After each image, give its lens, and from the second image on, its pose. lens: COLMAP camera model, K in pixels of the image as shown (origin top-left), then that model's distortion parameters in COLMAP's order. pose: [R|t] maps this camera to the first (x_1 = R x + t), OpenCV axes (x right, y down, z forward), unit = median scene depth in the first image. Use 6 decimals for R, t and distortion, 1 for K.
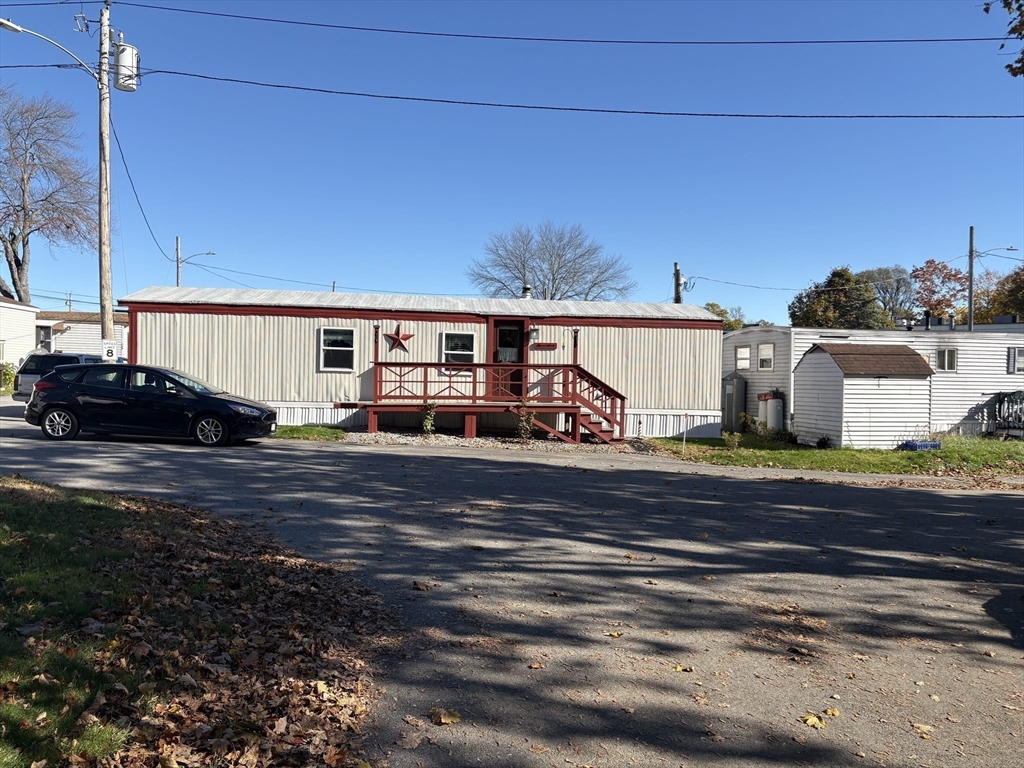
lens RADIAL K [[767.7, 0, 511.6], [0, 767.7, 388.0], [0, 0, 1]] dist [0.023121, -0.019744]
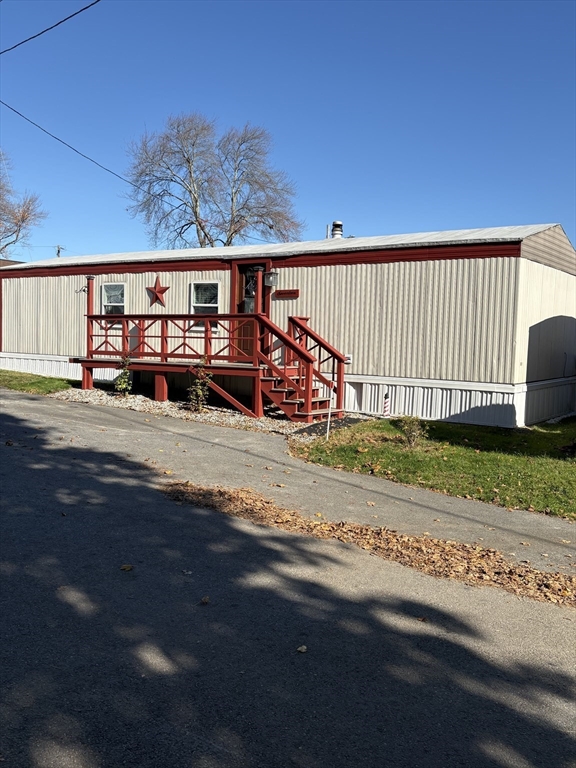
lens RADIAL K [[702.5, 0, 287.8], [0, 702.5, 381.9], [0, 0, 1]] dist [0.021890, 0.000000]
pose [[0.734388, 0.045182, -0.677224, 0.558432], [-0.017314, 0.998704, 0.047855, 0.002405], [0.678509, -0.023419, 0.734219, 0.471514]]
